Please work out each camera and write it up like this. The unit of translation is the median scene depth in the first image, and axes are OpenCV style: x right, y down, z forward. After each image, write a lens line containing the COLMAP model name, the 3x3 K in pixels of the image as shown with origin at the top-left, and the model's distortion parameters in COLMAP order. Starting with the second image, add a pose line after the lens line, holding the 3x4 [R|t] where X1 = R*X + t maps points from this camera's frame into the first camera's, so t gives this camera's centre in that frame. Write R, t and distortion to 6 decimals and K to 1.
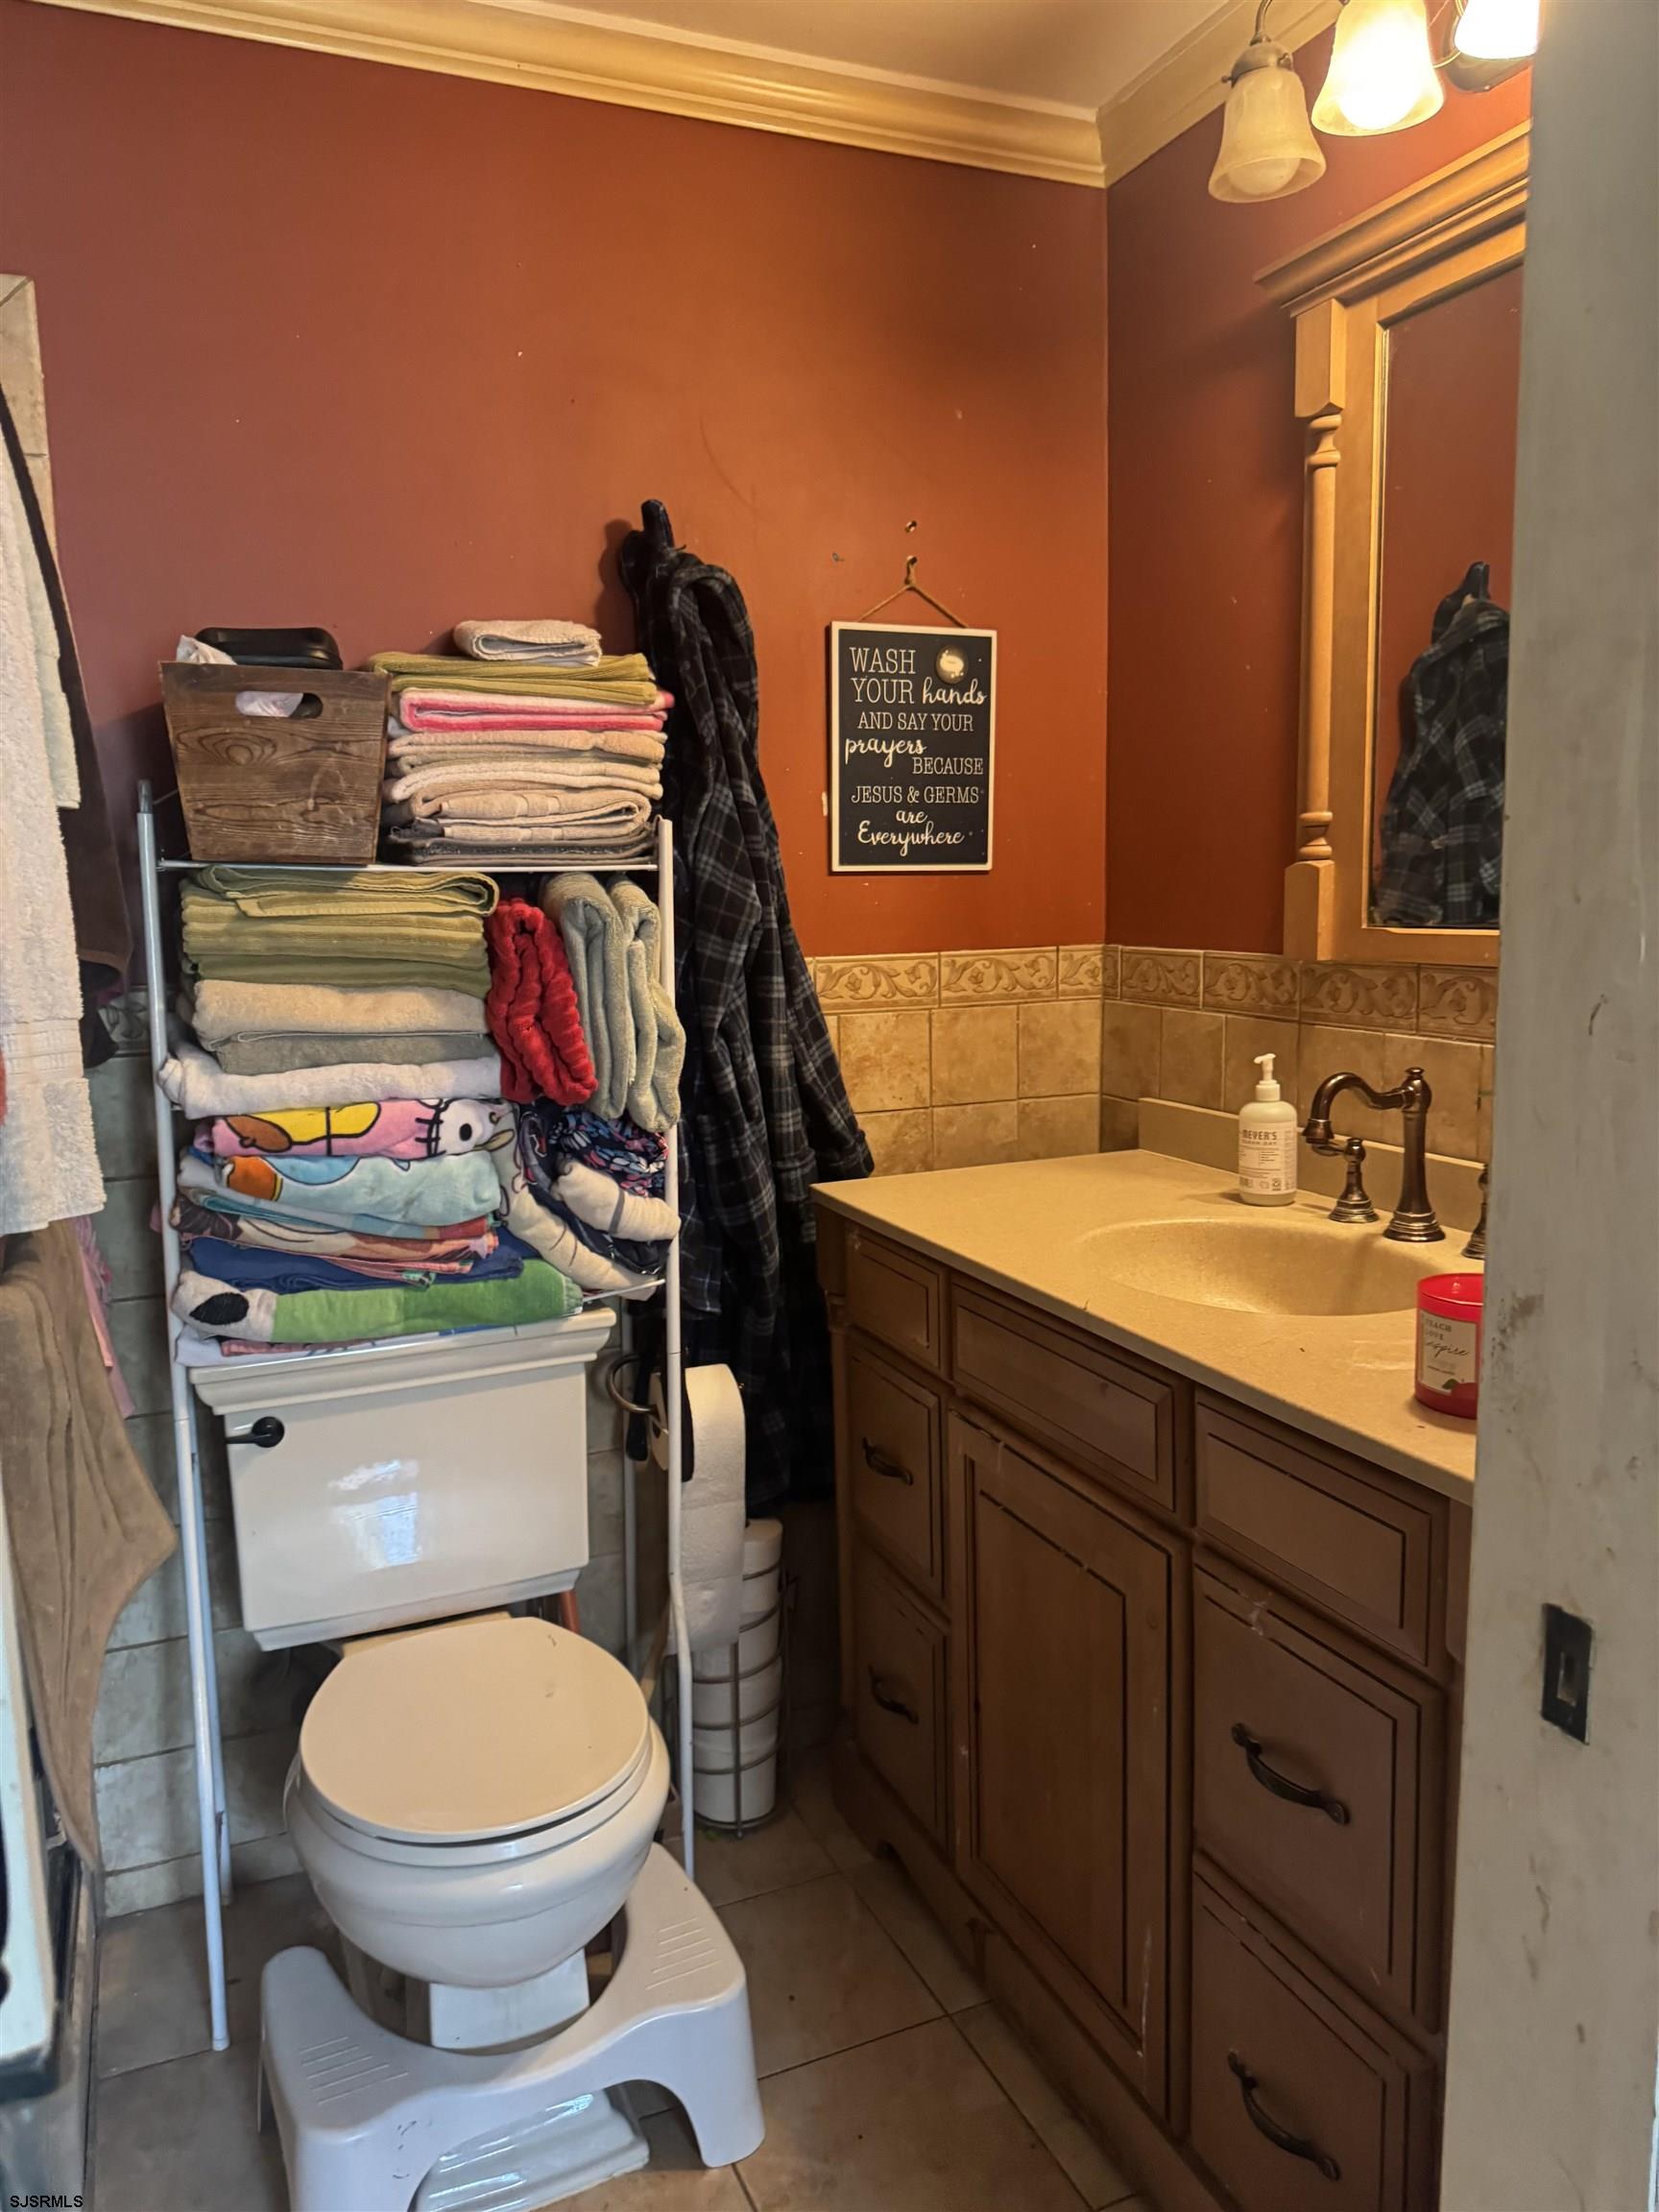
lens RADIAL K [[1526.4, 0, 815.8], [0, 1526.4, 1100.9], [0, 0, 1]] dist [0.166411, -0.379859]
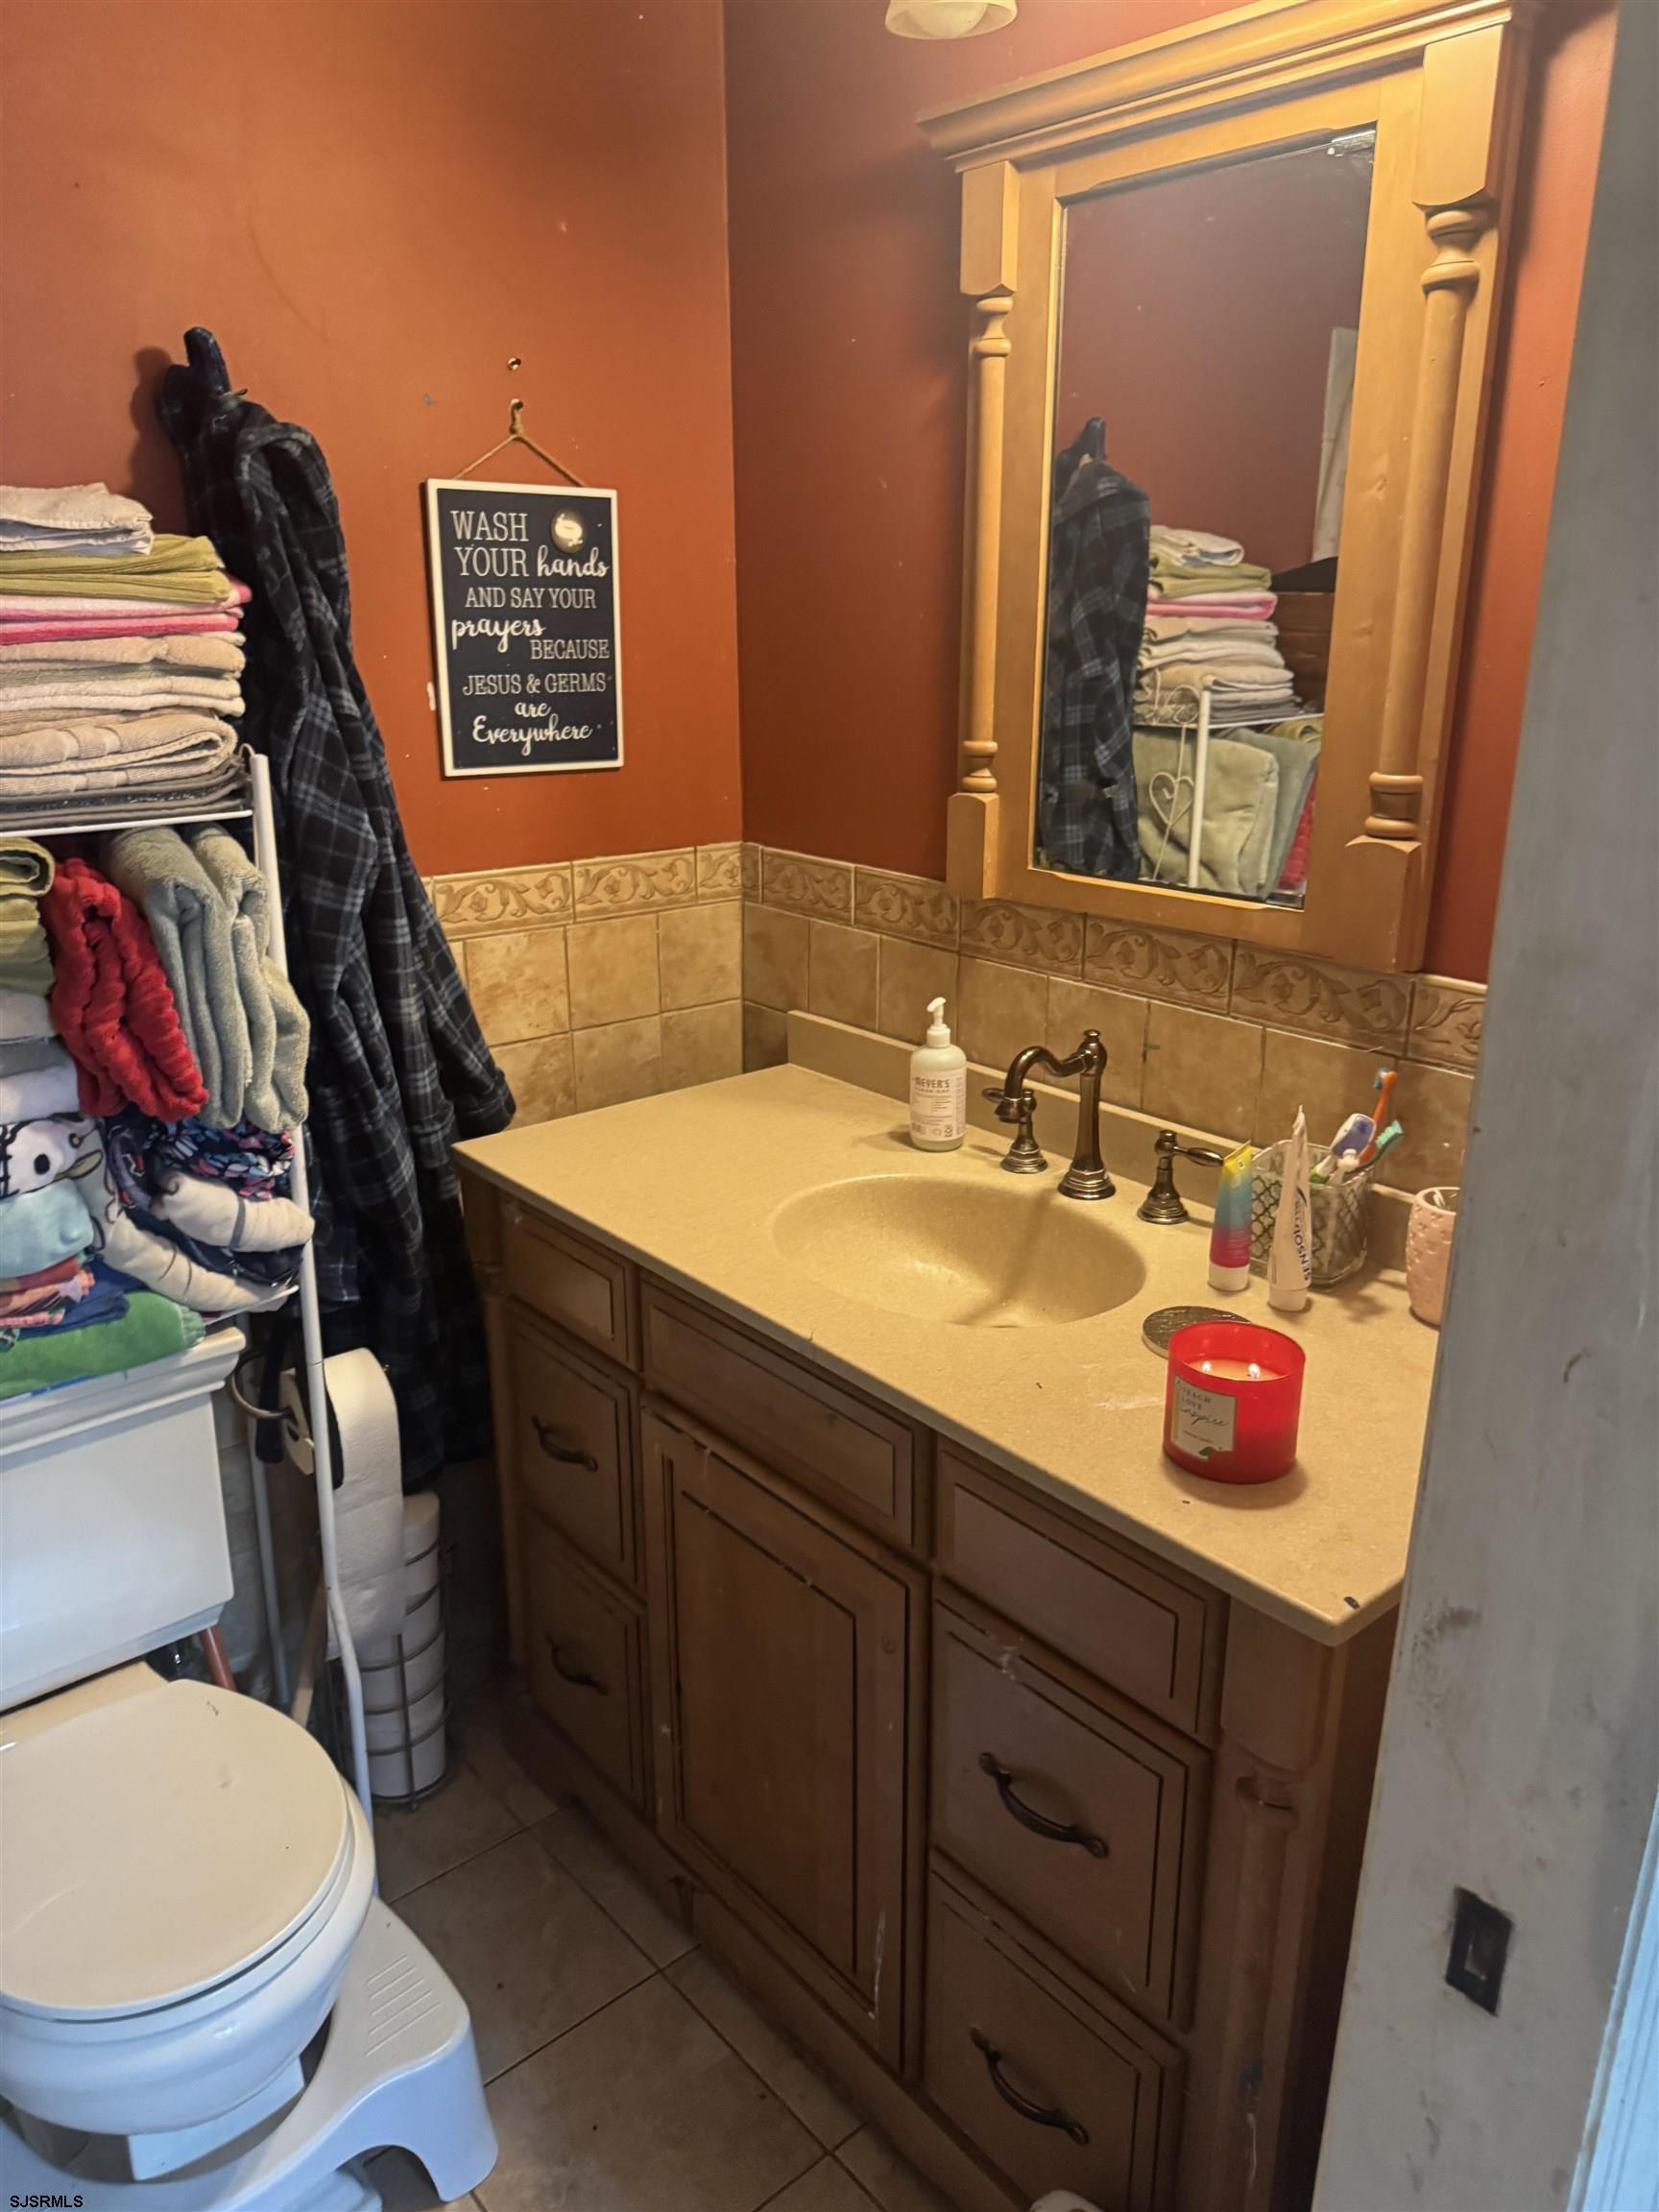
lens RADIAL K [[1559.2, 0, 840.5], [0, 1559.2, 1112.1], [0, 0, 1]] dist [0.005745, -0.009851]
pose [[0.951388, -0.072207, 0.299412, -0.068055], [0.020366, 0.984751, 0.172774, -0.137784], [-0.307321, -0.158277, 0.938351, 0.092969]]
